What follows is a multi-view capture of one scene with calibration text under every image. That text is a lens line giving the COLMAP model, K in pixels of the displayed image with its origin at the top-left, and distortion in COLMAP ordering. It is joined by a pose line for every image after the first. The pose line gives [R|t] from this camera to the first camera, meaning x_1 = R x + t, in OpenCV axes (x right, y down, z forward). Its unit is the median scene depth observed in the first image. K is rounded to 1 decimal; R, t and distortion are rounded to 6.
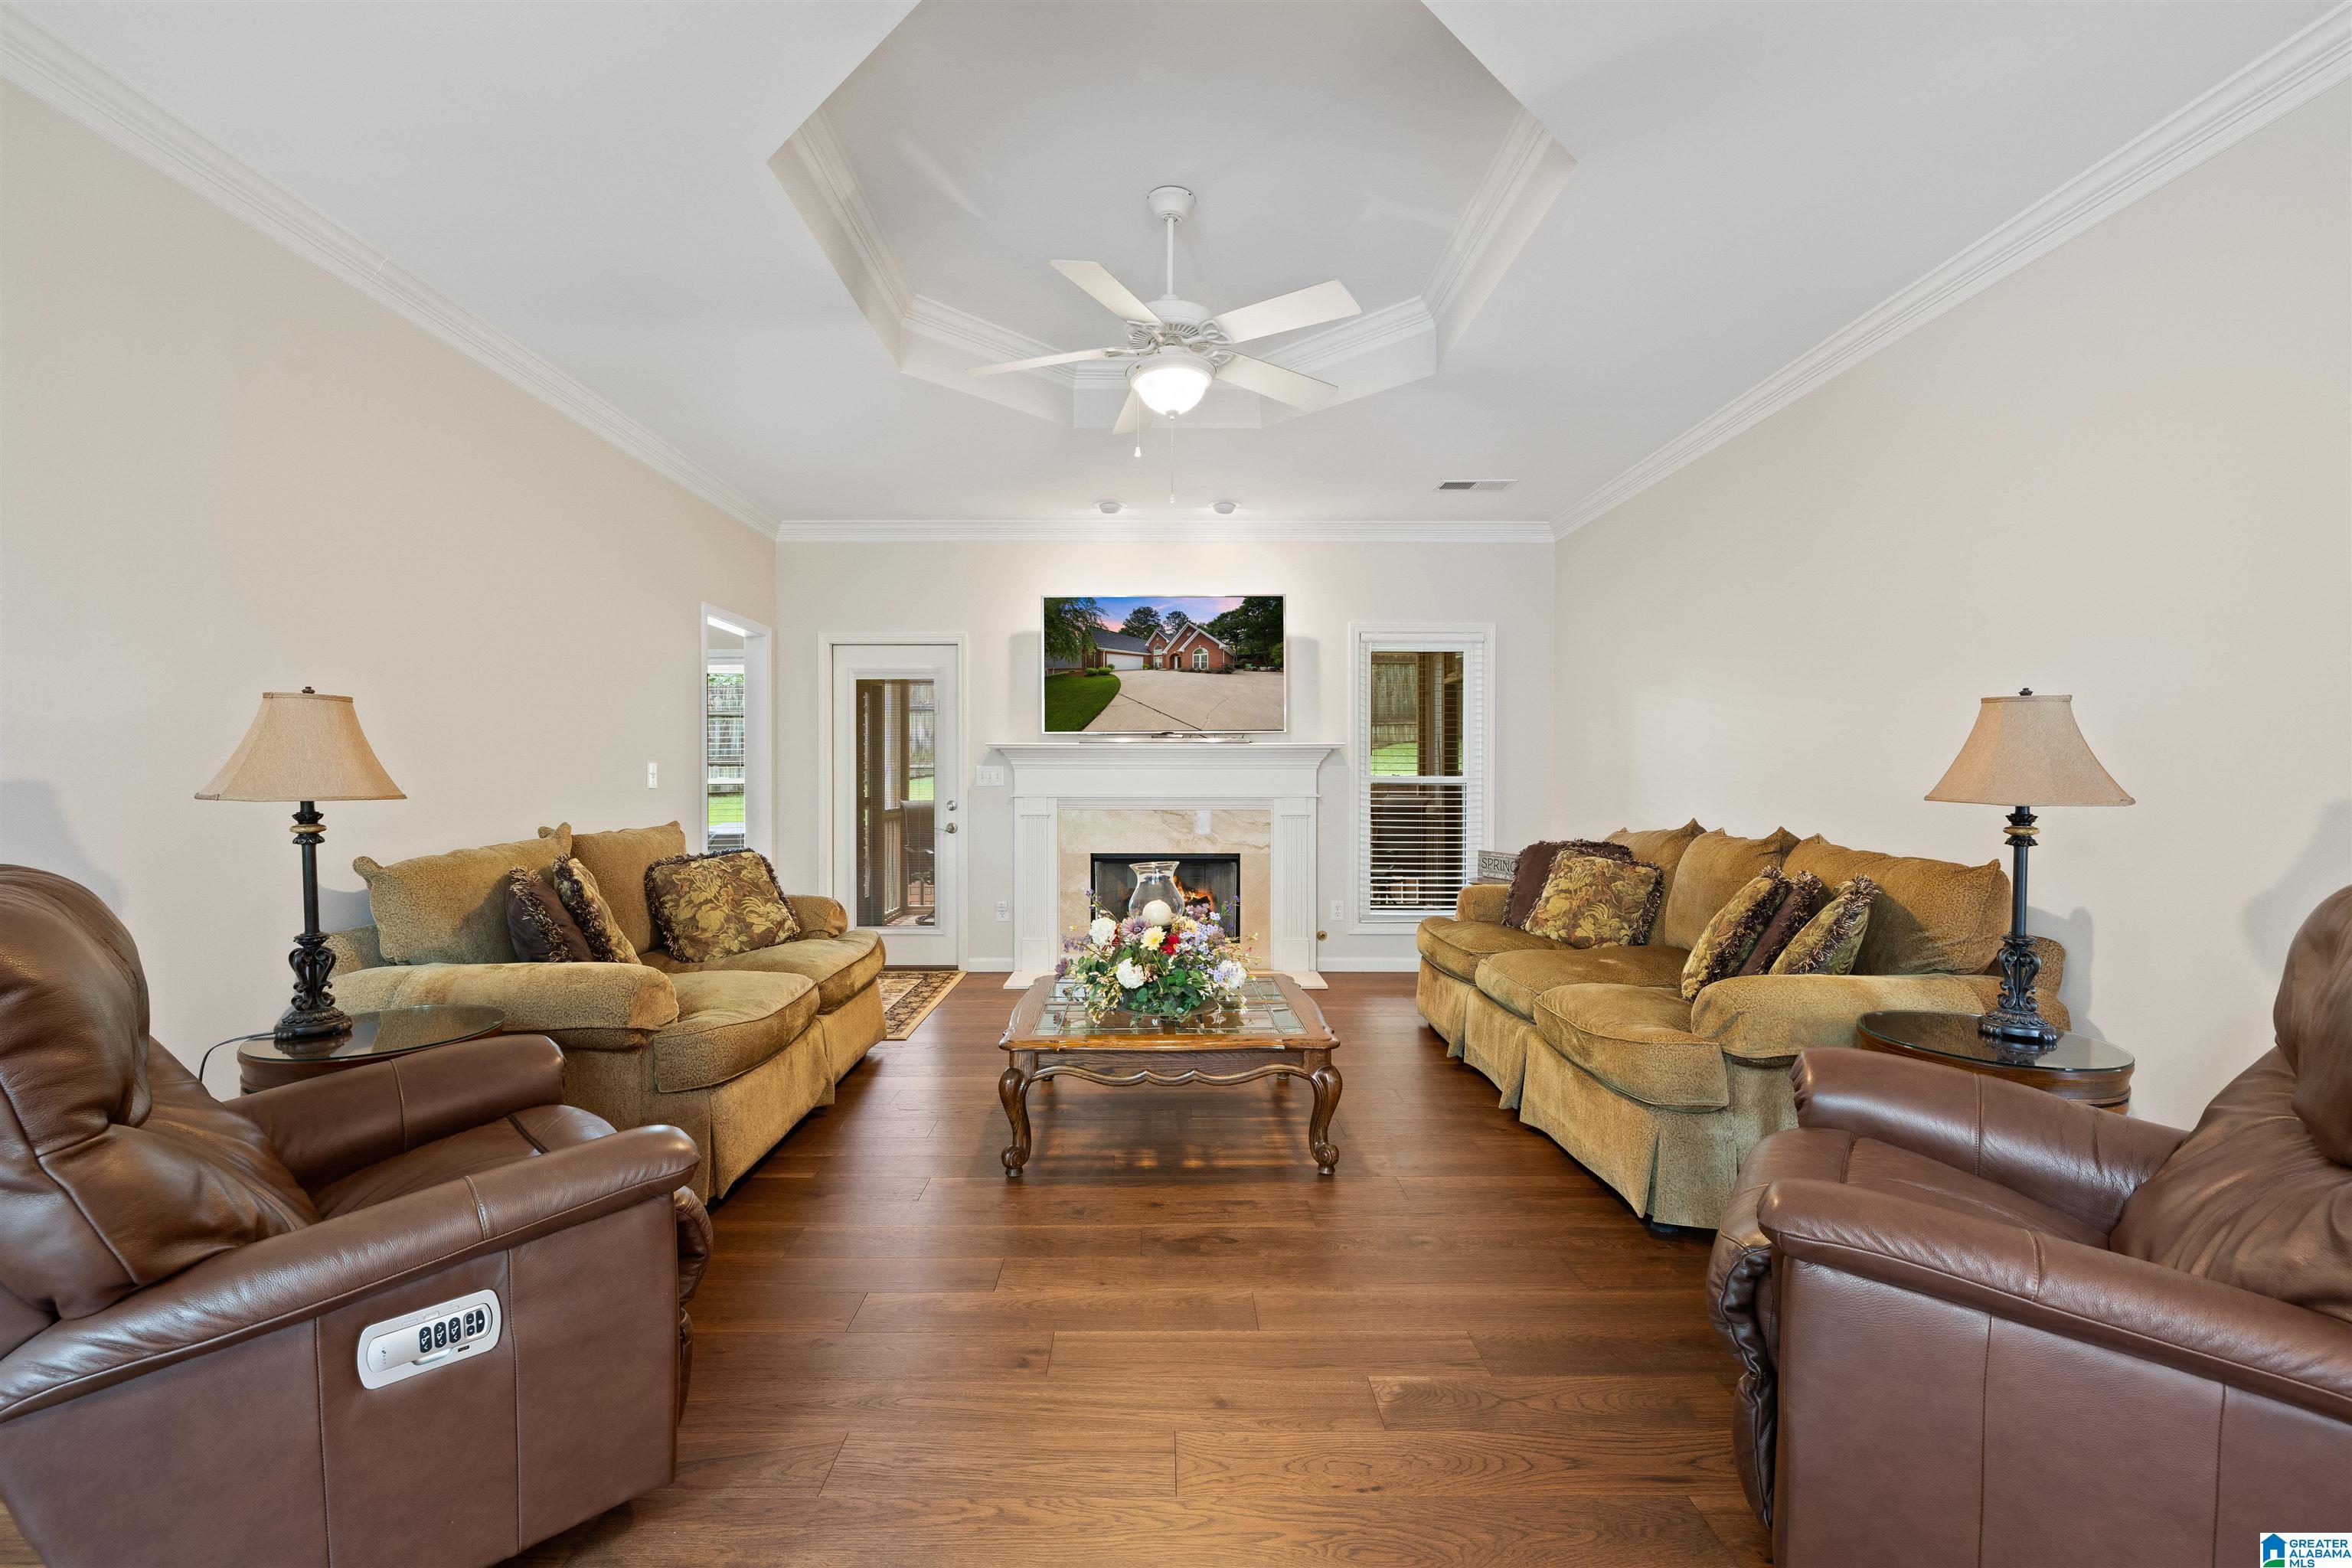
lens RADIAL K [[983.8, 0, 1161.8], [0, 983.8, 777.8], [0, 0, 1]] dist [0.000356, 0.000115]
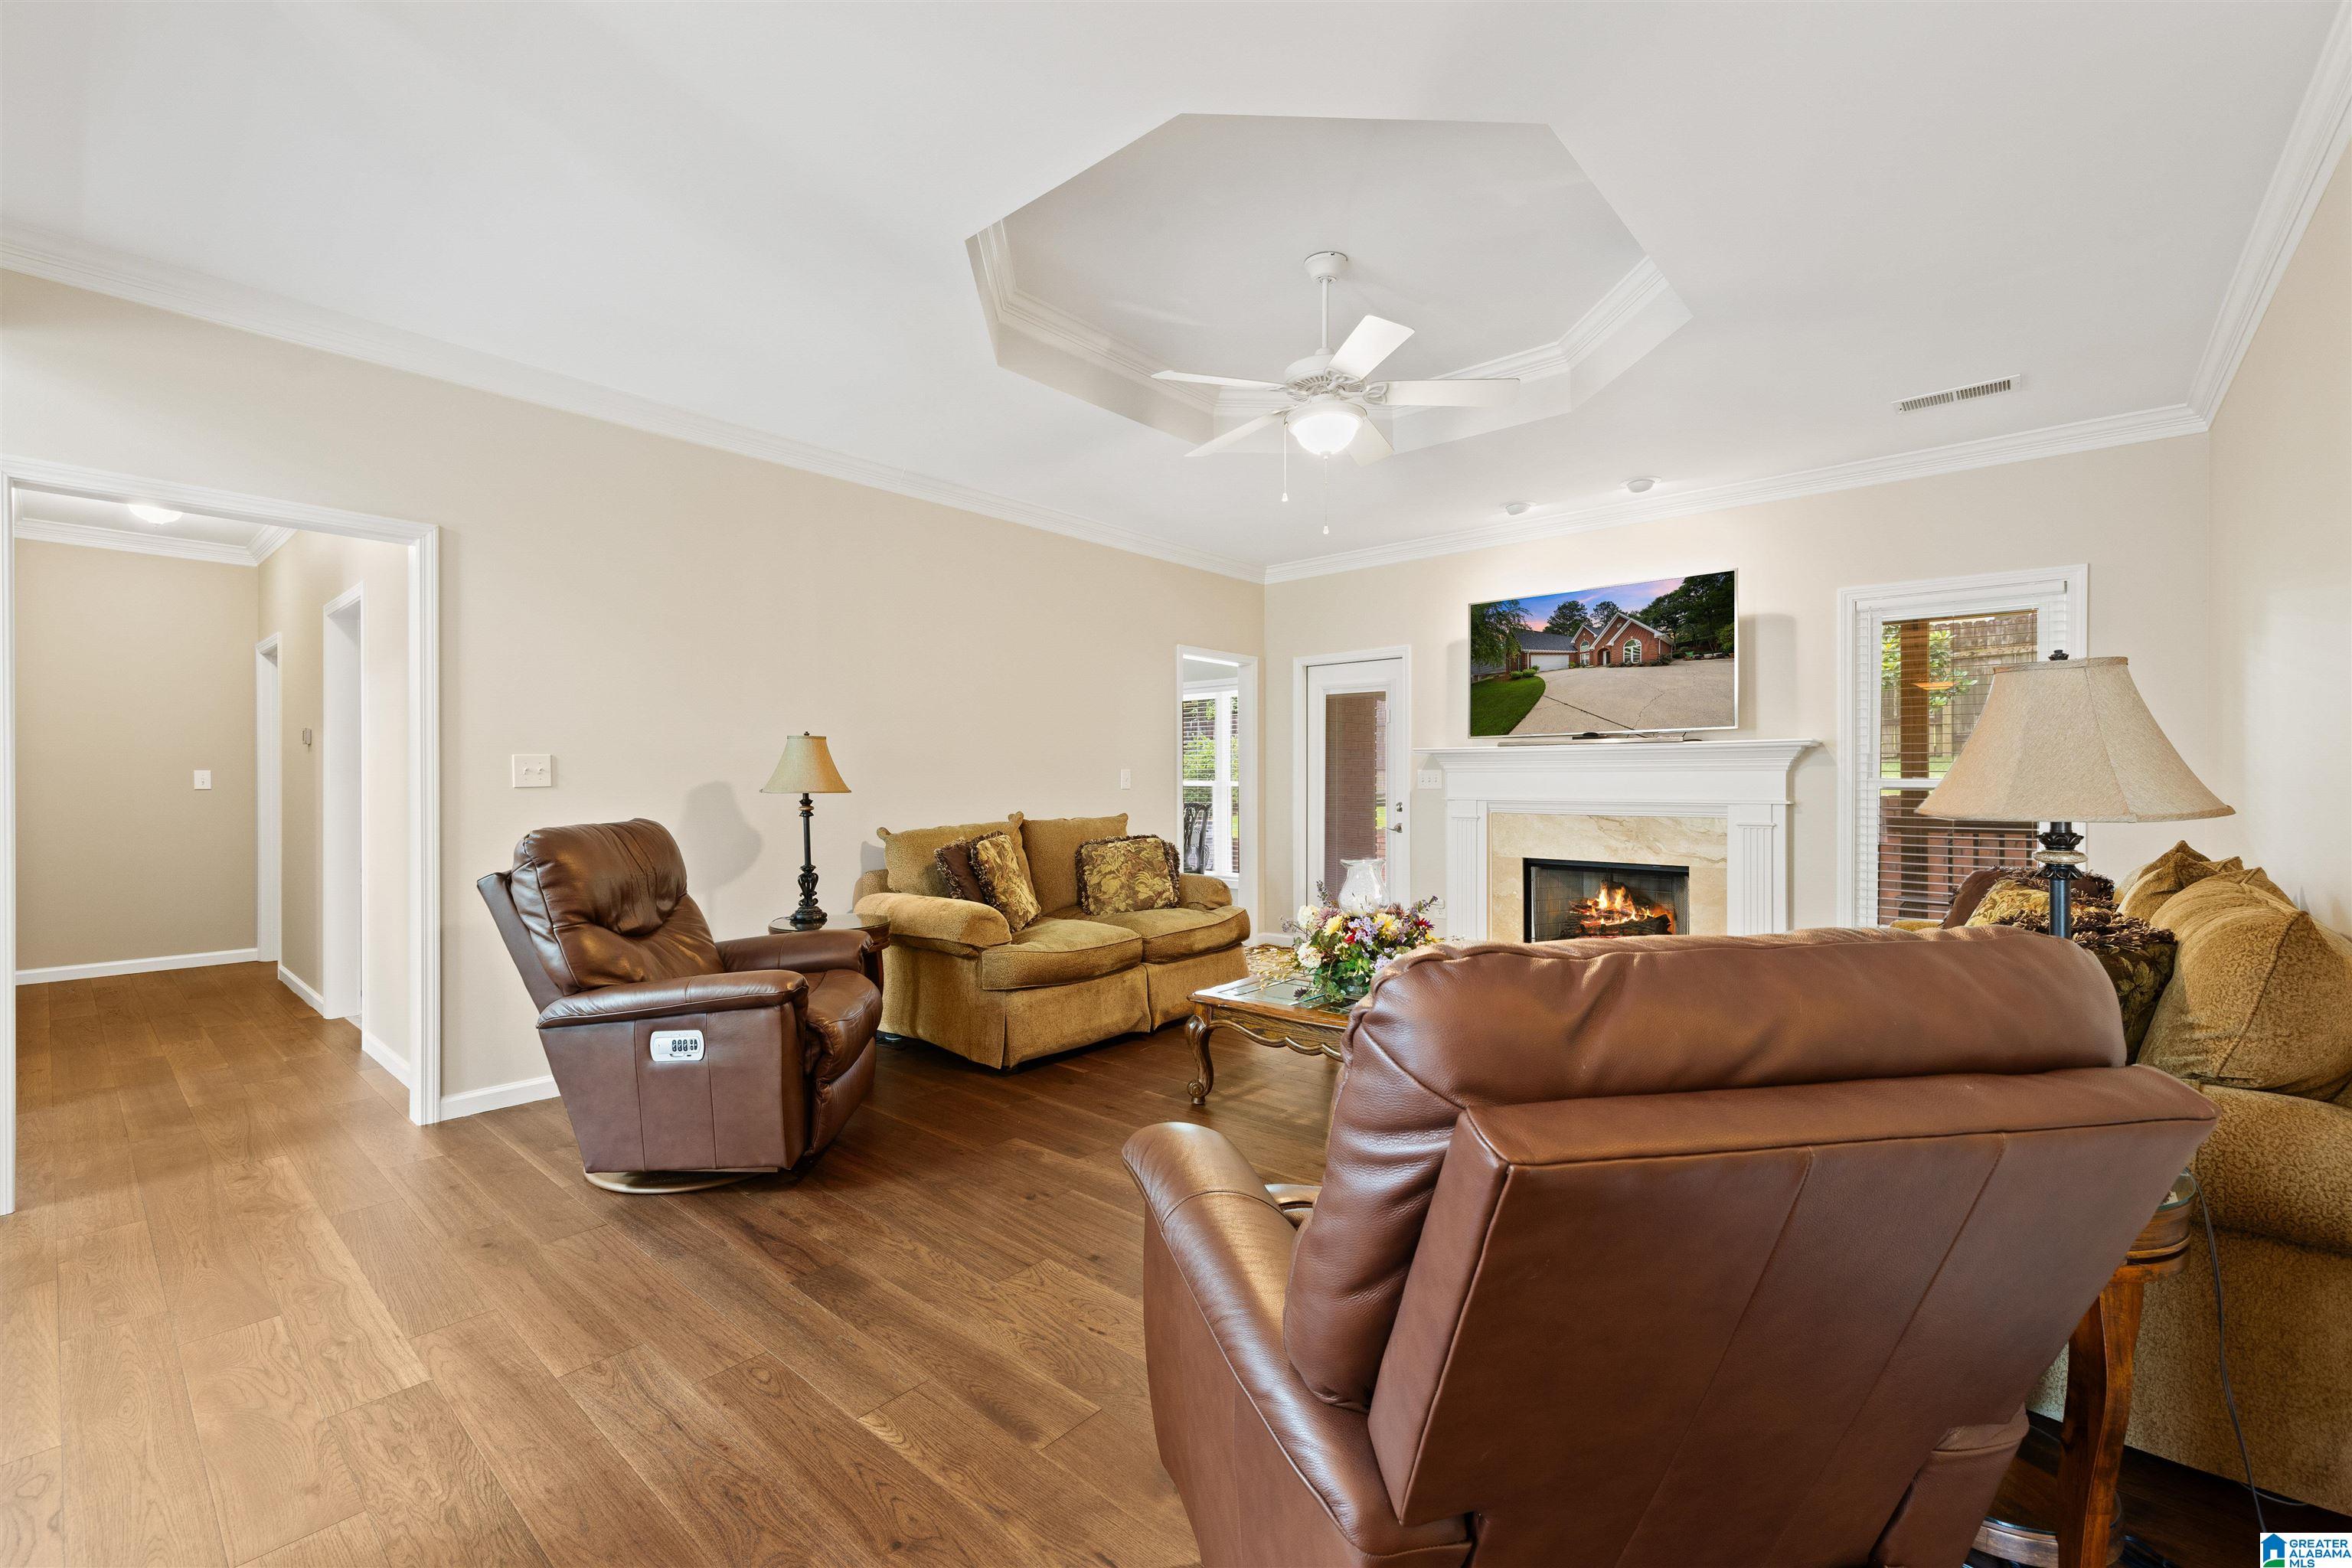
lens RADIAL K [[988.4, 0, 1176.0], [0, 988.4, 784.0], [0, 0, 1]] dist [0.030370, 0.000030]
pose [[0.747552, 0.001595, -0.664202, 0.337436], [-0.000245, 0.999998, 0.002125, 0.000652], [0.664204, -0.001426, 0.747550, 0.026871]]
